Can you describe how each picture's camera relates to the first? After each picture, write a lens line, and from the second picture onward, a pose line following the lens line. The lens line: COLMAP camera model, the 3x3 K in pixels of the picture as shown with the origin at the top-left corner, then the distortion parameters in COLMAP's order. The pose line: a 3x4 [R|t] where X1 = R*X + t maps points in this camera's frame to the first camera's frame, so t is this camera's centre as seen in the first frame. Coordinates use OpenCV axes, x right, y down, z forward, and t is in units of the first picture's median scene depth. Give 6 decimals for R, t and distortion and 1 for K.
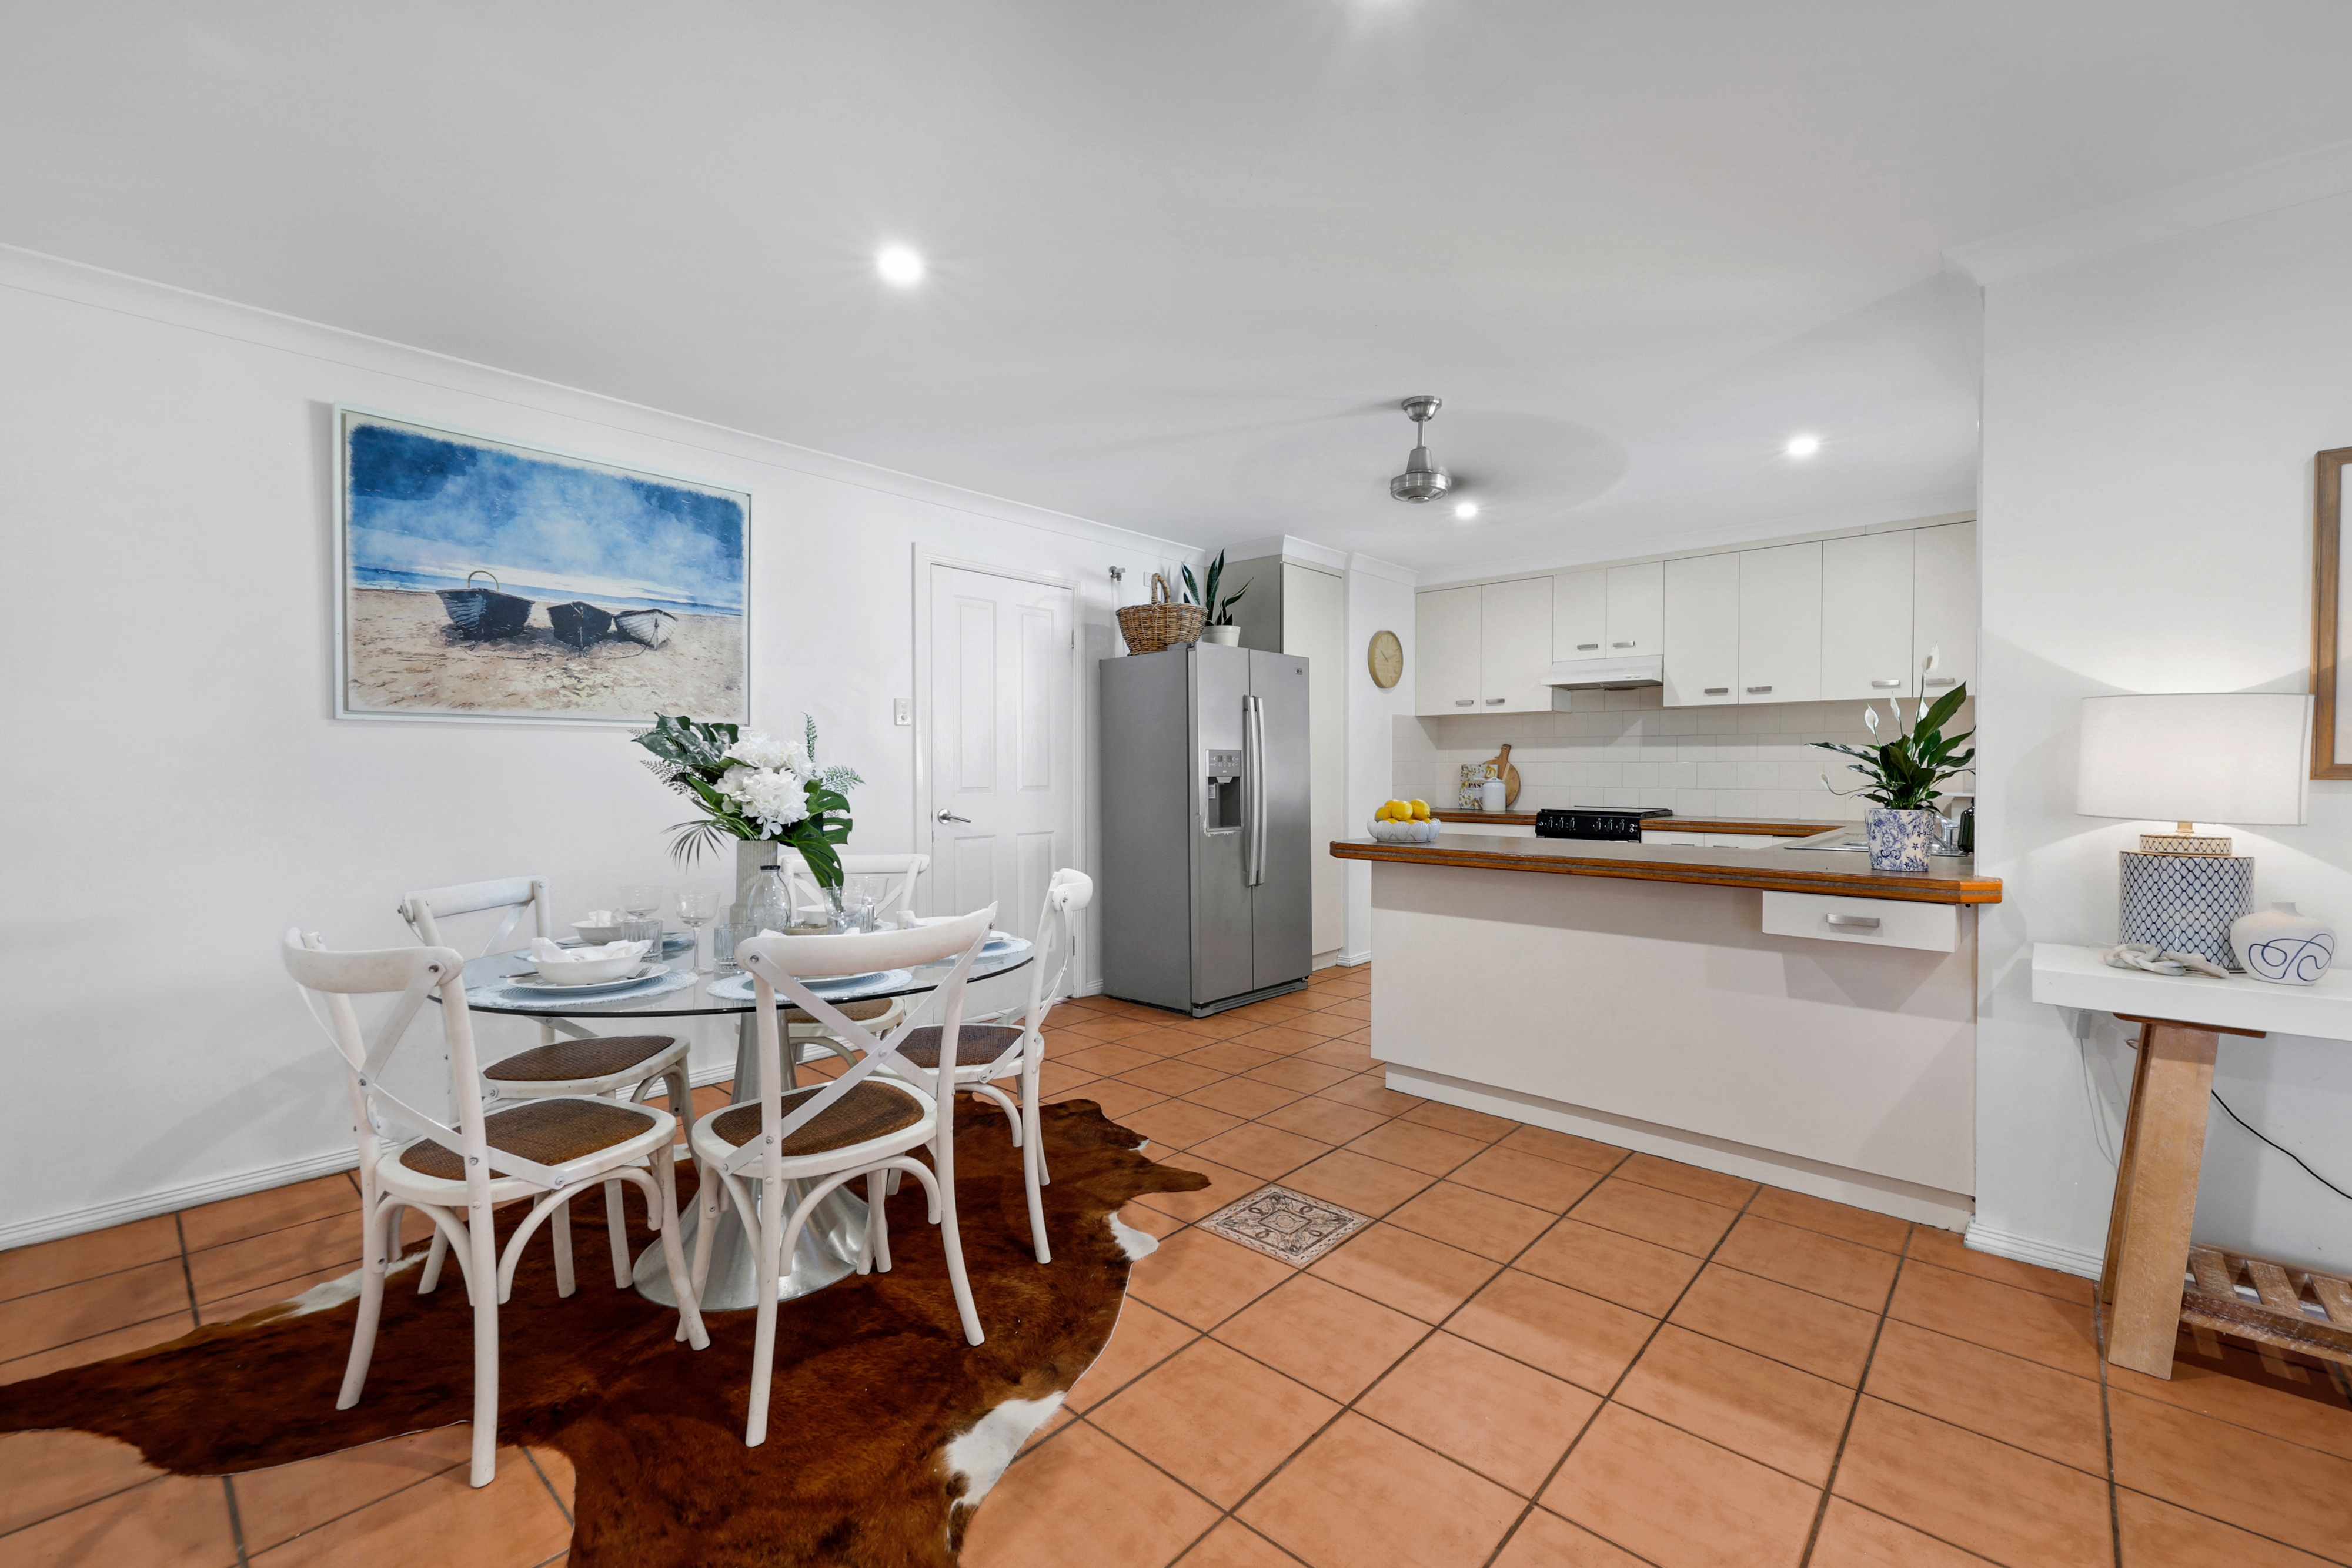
lens RADIAL K [[997.3, 0, 1172.1], [0, 997.3, 780.2], [0, 0, 1]] dist [0.000682, 0.000193]
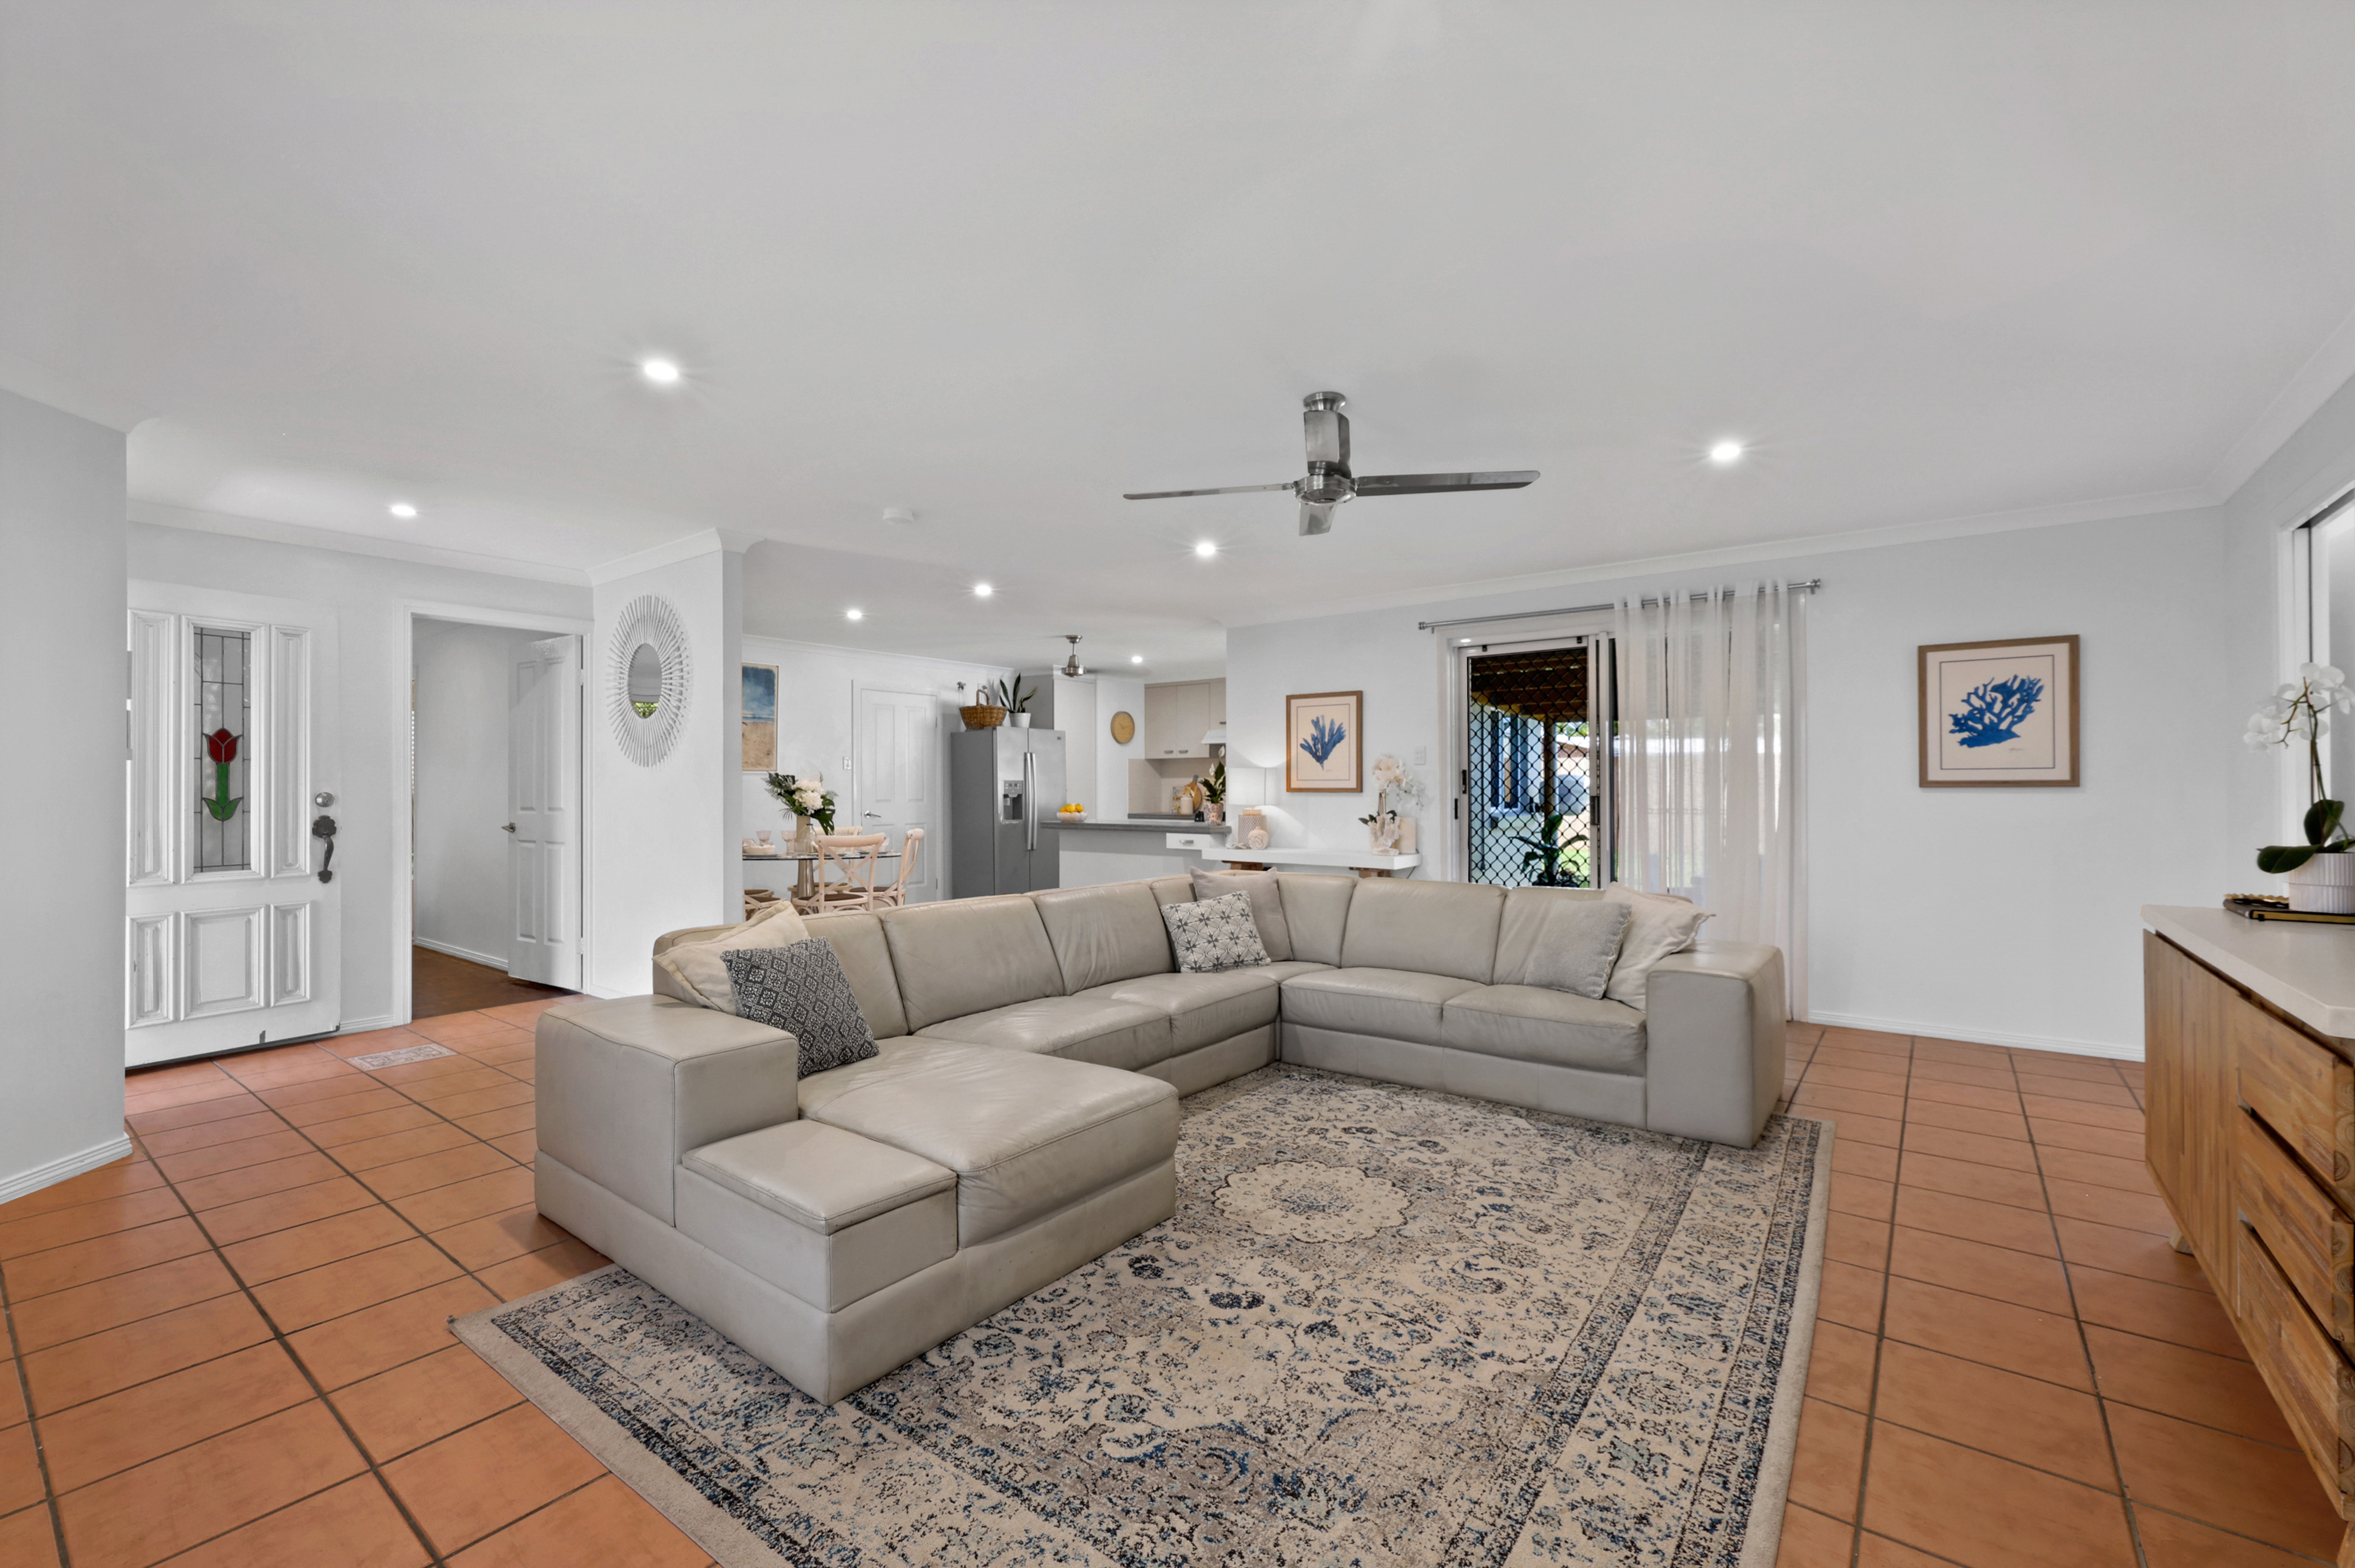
lens RADIAL K [[998.5, 0, 1185.5], [0, 998.5, 786.3], [0, 0, 1]] dist [0.000682, 0.000193]
pose [[0.995877, -0.001618, 0.090705, 0.209247], [0.002745, 0.999921, -0.012297, 0.006217], [-0.090678, 0.012496, 0.995802, -0.977442]]
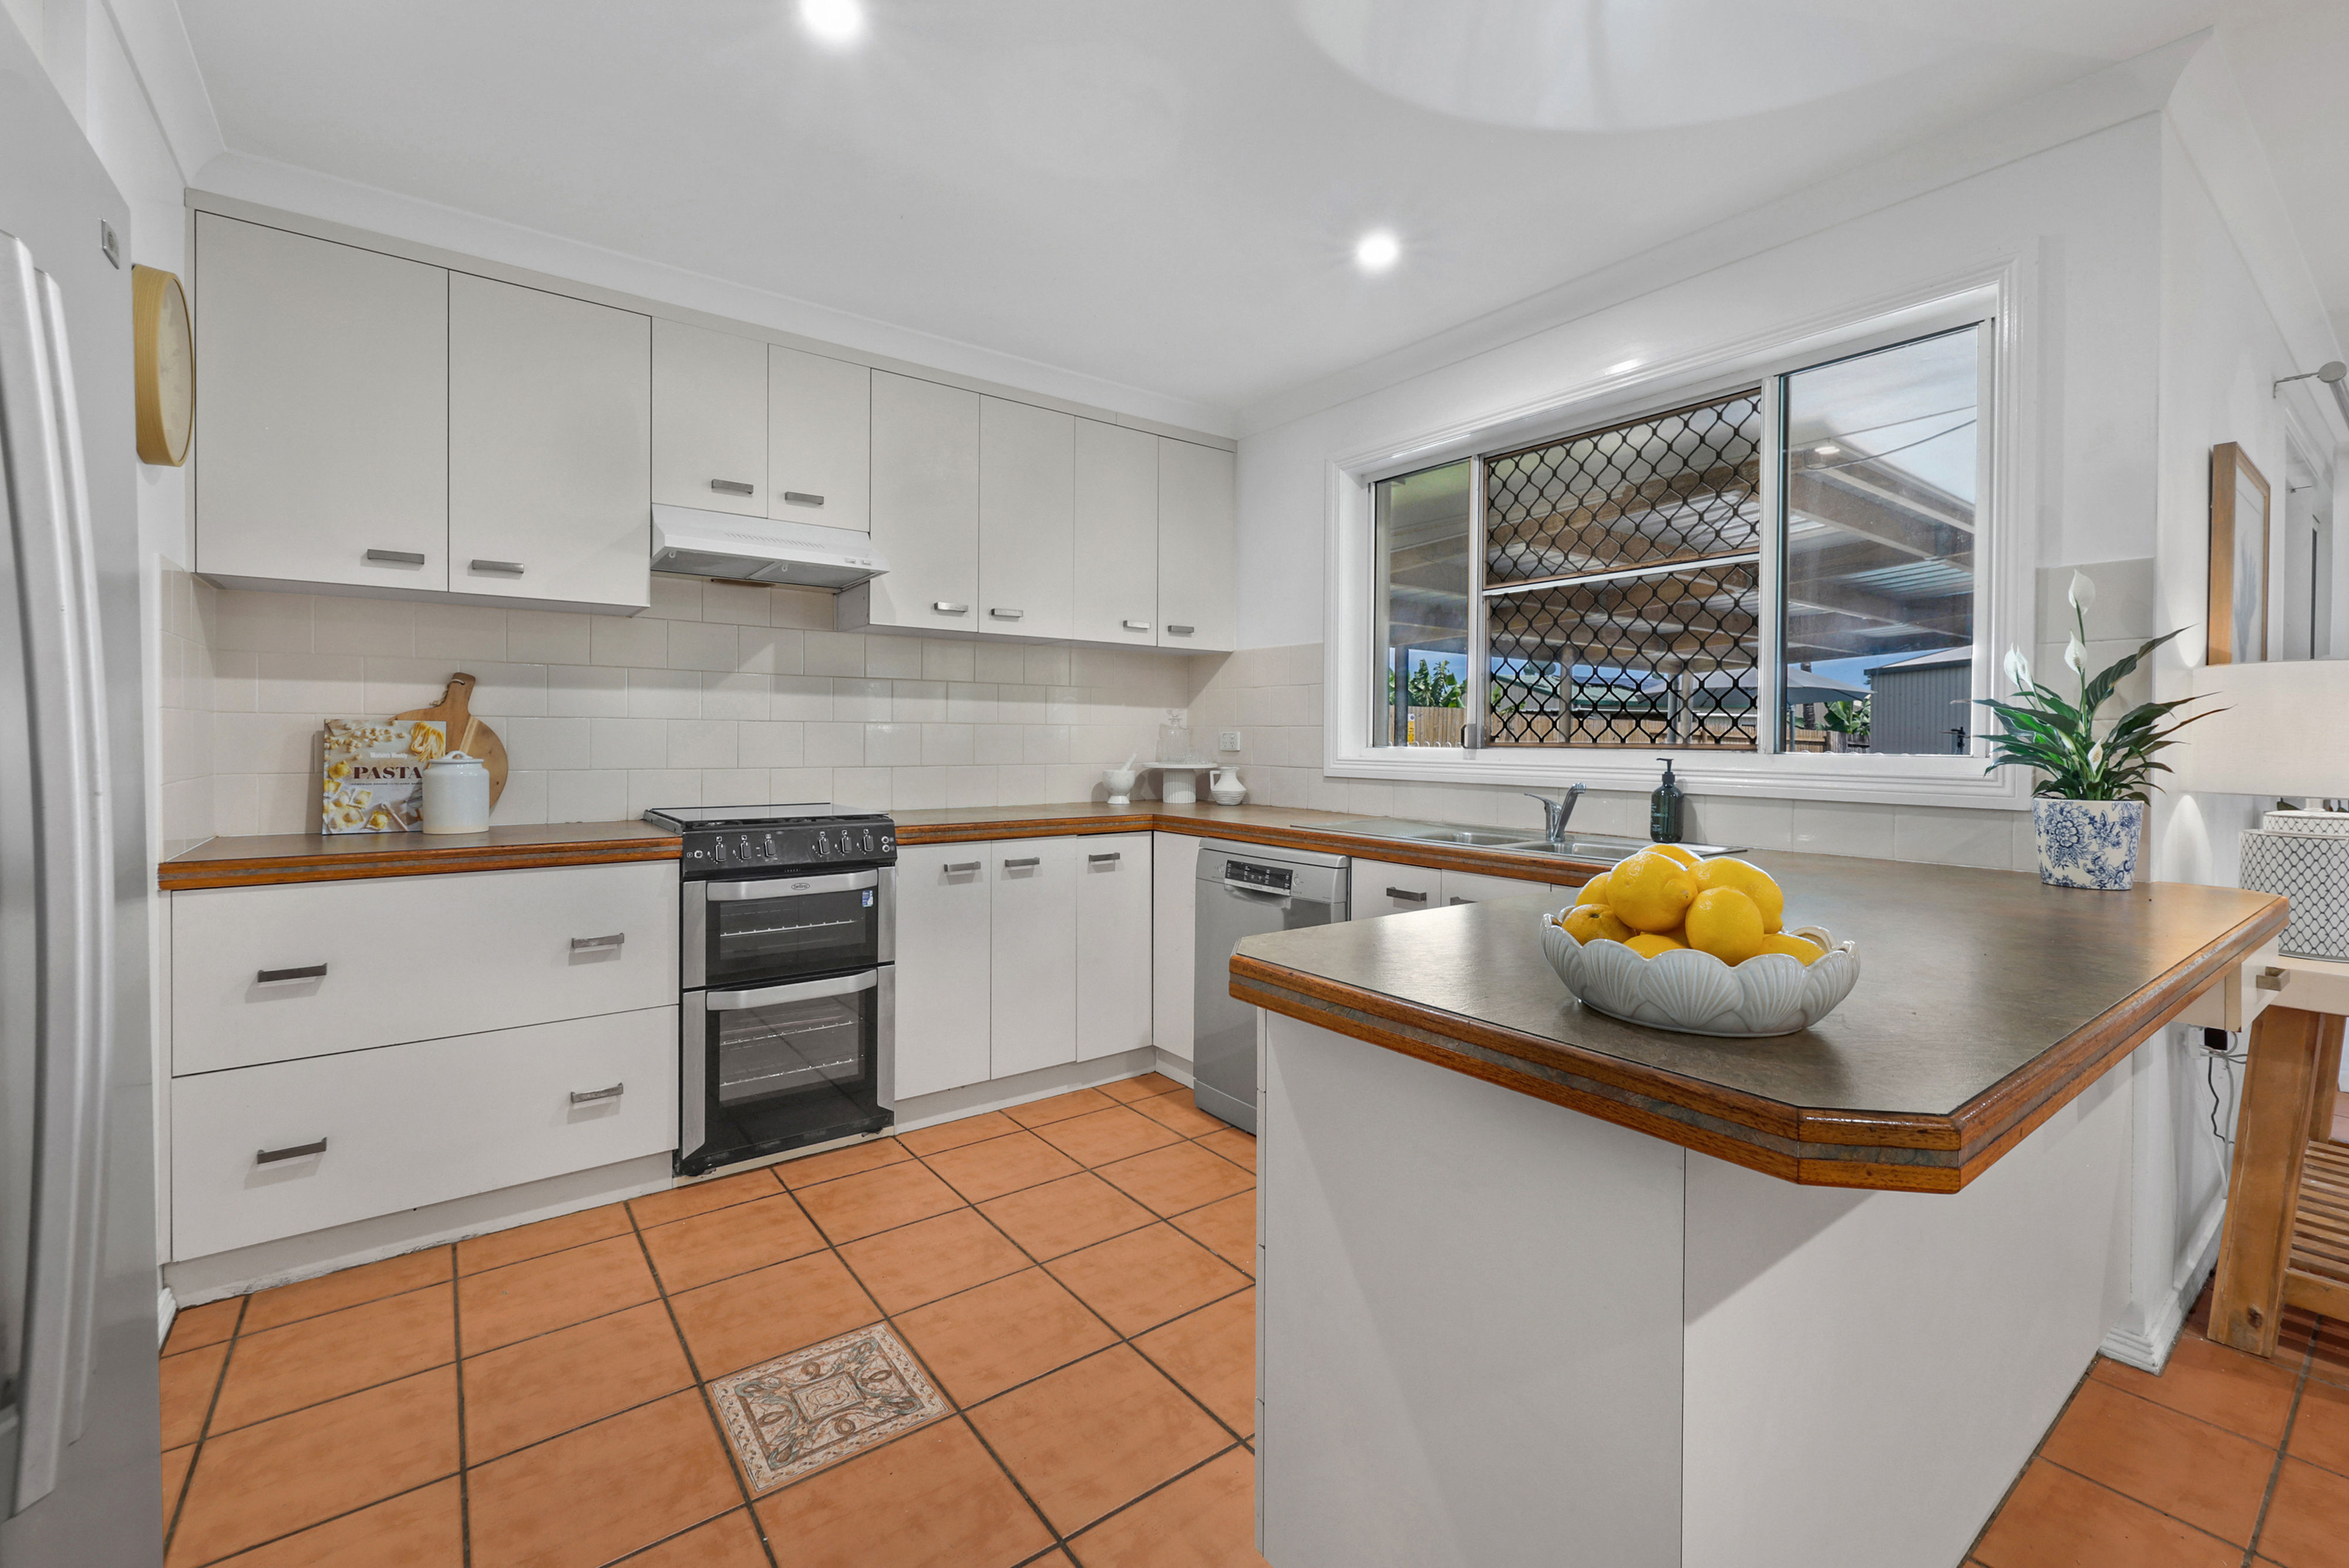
lens RADIAL K [[996.1, 0, 1186.4], [0, 996.1, 742.4], [0, 0, 1]] dist [0.000682, 0.000193]
pose [[0.179513, -0.007990, 0.983723, -0.038732], [0.005343, 0.999960, 0.007147, -0.010629], [-0.983741, 0.003973, 0.179549, 0.816502]]
